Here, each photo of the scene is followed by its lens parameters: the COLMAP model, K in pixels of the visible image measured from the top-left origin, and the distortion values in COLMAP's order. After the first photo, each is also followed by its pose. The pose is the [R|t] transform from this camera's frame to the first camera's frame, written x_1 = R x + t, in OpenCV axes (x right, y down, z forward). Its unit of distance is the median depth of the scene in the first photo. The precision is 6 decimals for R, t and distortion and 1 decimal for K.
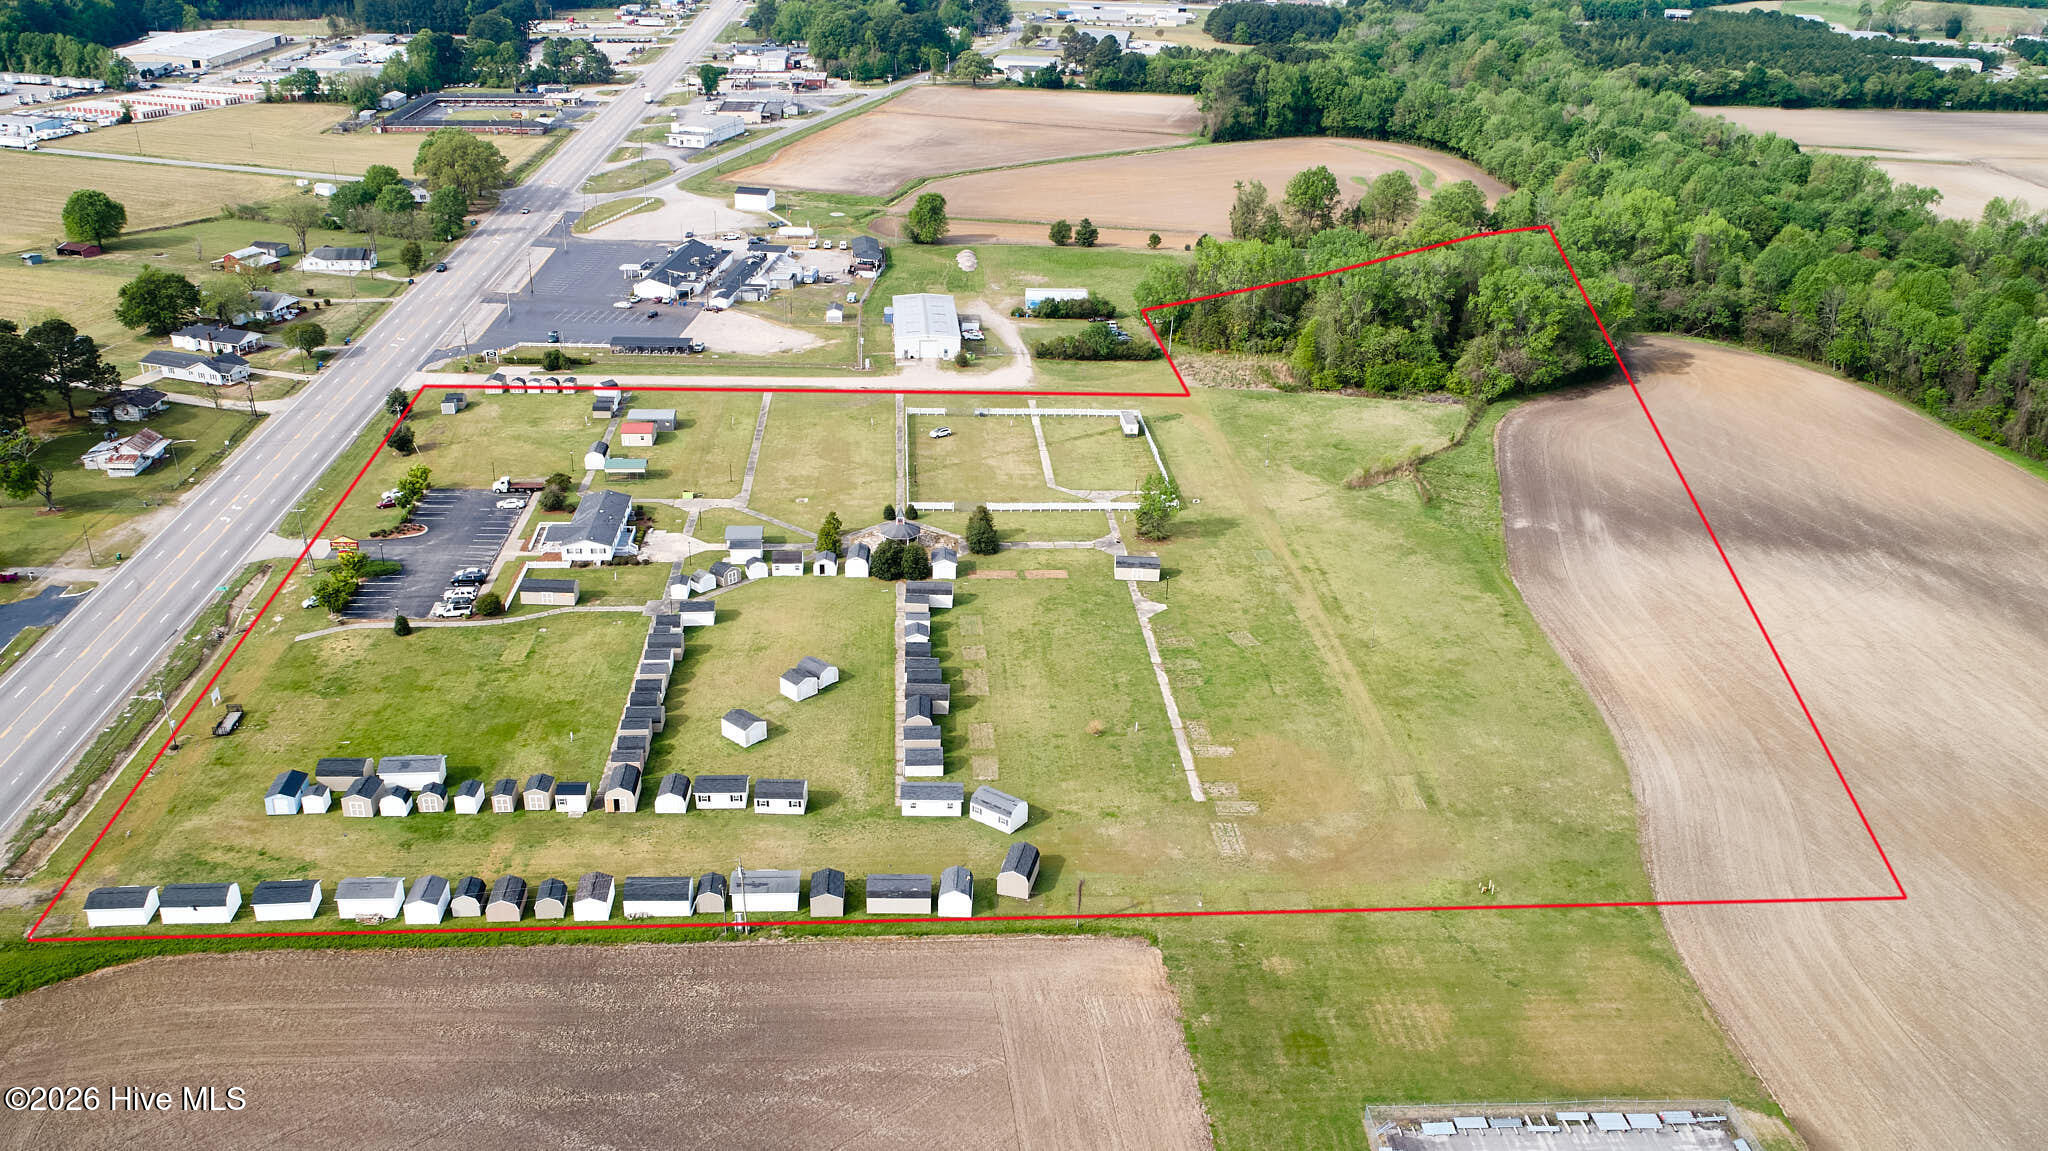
lens RADIAL K [[1562.9, 0, 1061.0], [0, 1562.9, 579.5], [0, 0, 1]] dist [-0.003259, -0.000880]
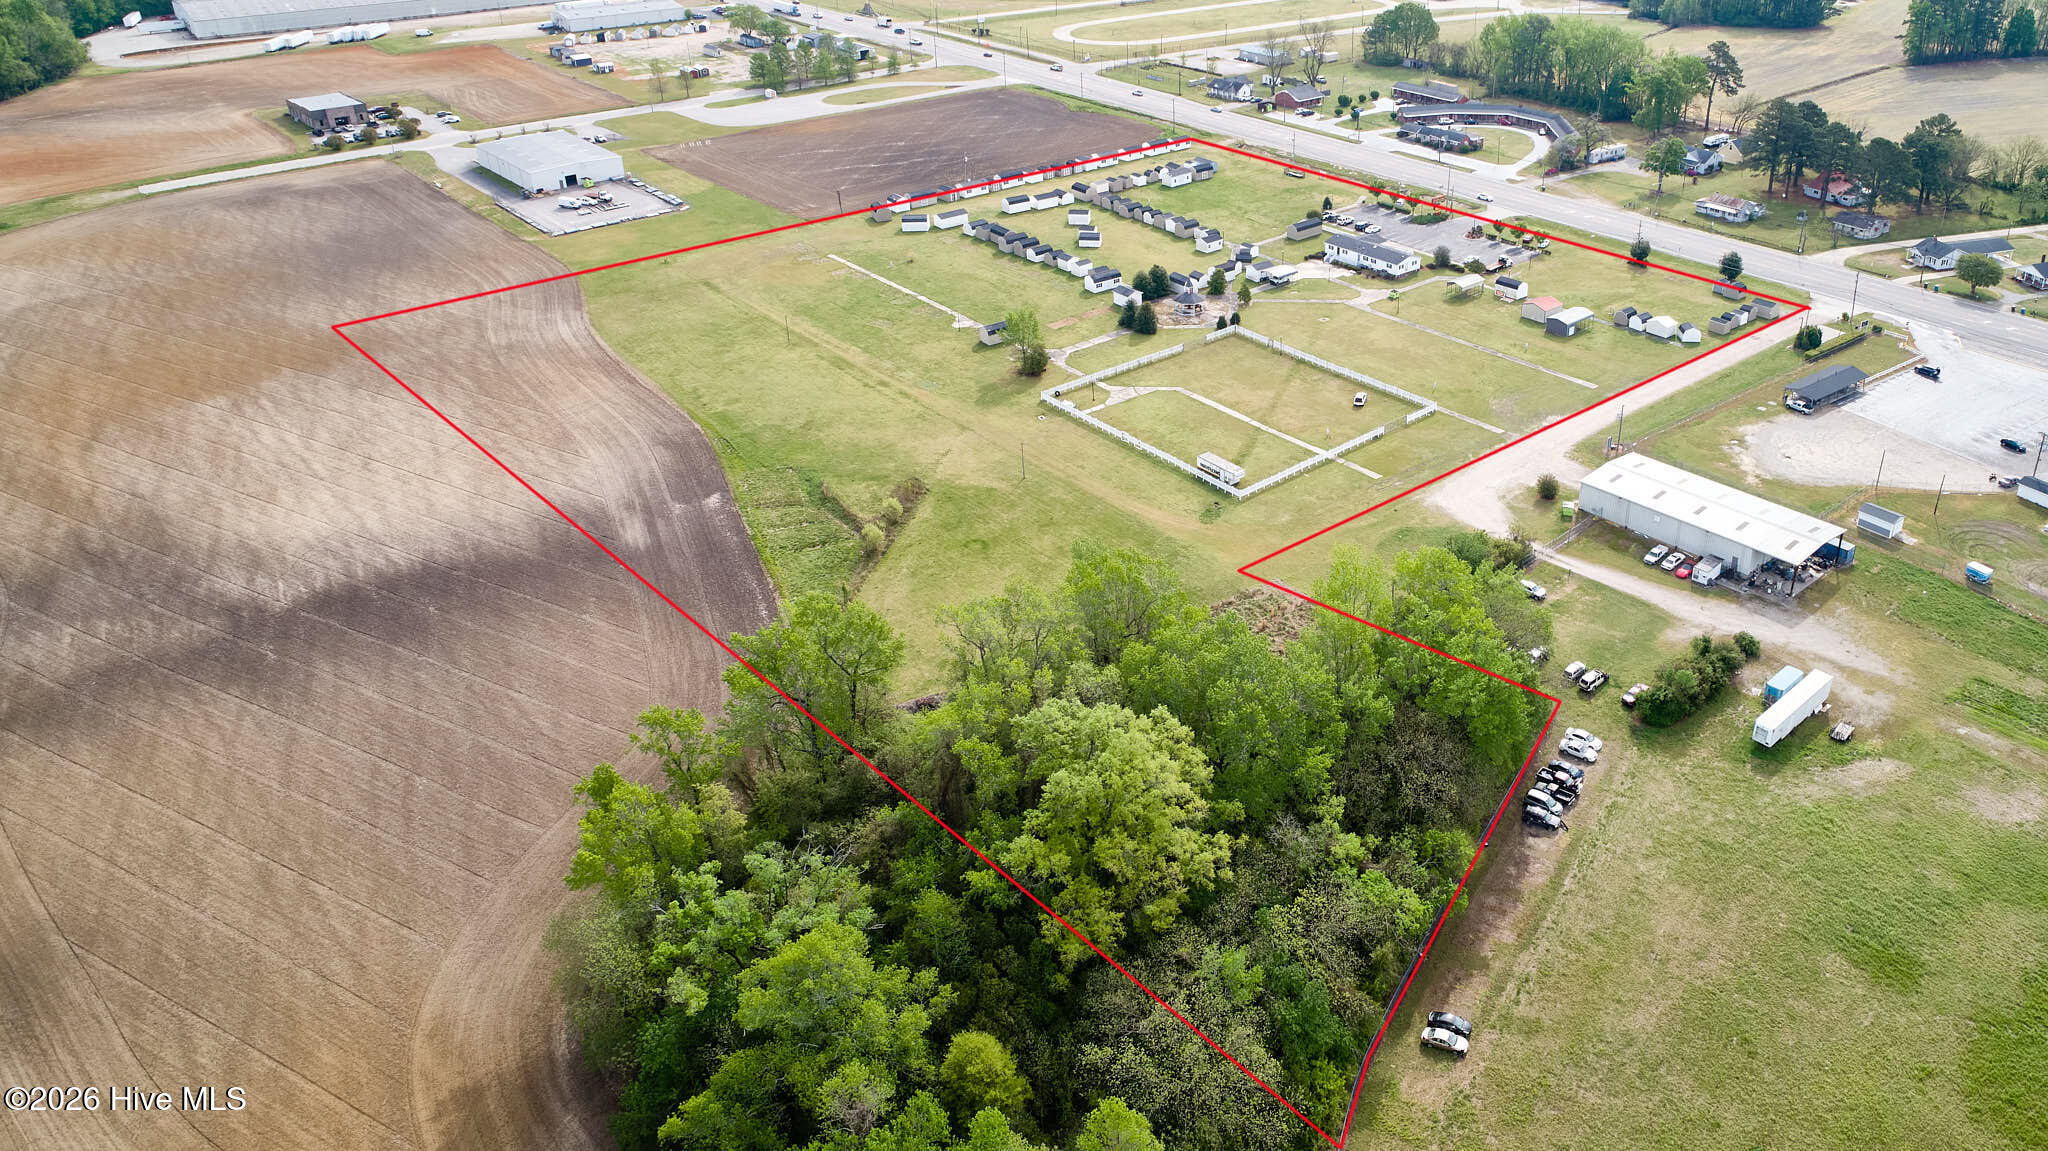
lens RADIAL K [[1562.9, 0, 1061.0], [0, 1562.9, 579.5], [0, 0, 1]] dist [-0.003259, -0.000880]
pose [[-0.840254, 0.244295, -0.484038, 0.587673], [-0.252125, 0.614300, 0.747709, -0.736942], [0.480006, 0.750304, -0.454575, 1.586792]]
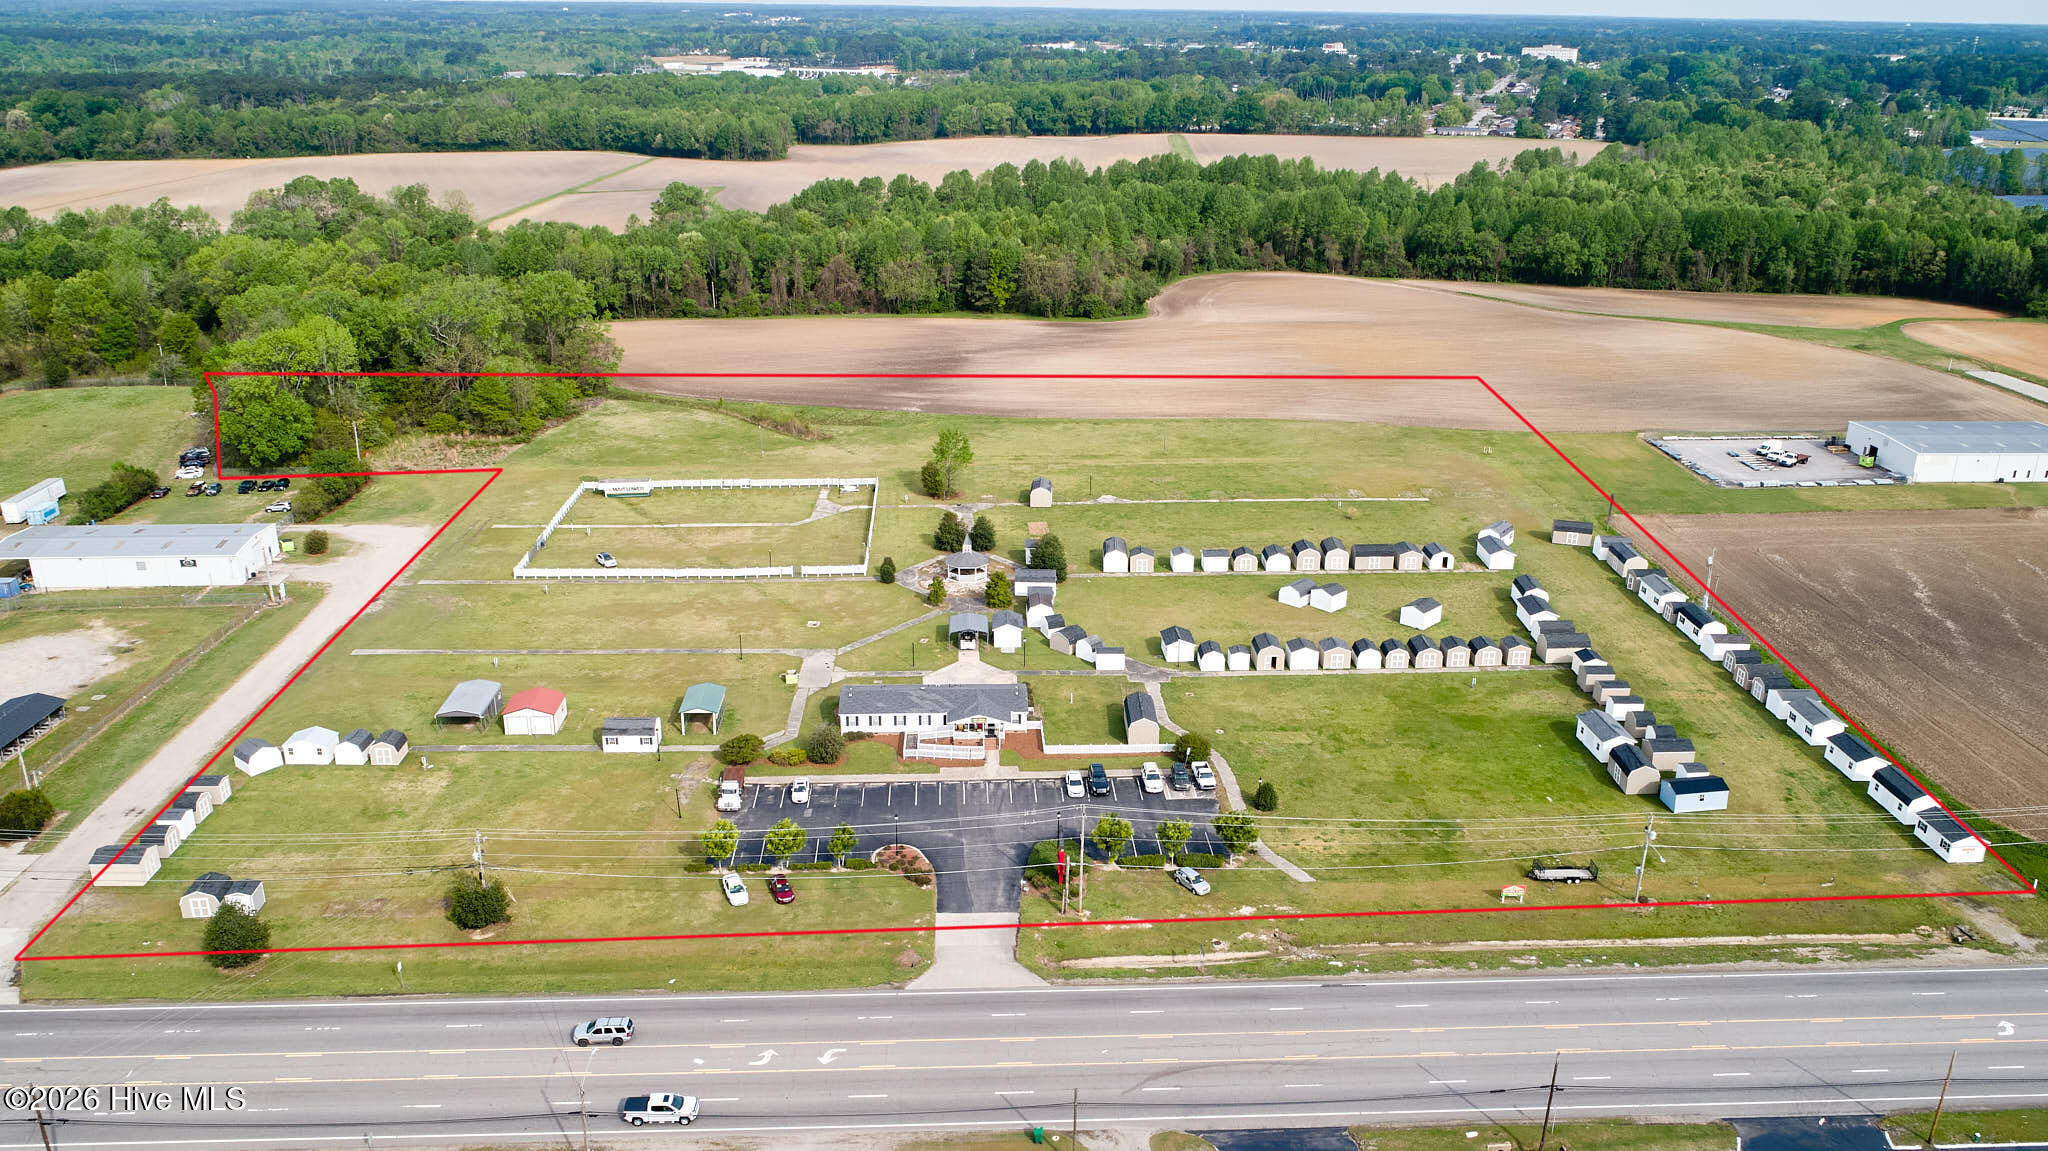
lens RADIAL K [[1562.9, 0, 1061.0], [0, 1562.9, 579.5], [0, 0, 1]] dist [-0.003259, -0.000880]
pose [[0.036657, -0.366561, 0.929671, -0.864286], [0.424340, 0.847972, 0.317616, -0.261109], [-0.904761, 0.382854, 0.186631, 0.760411]]
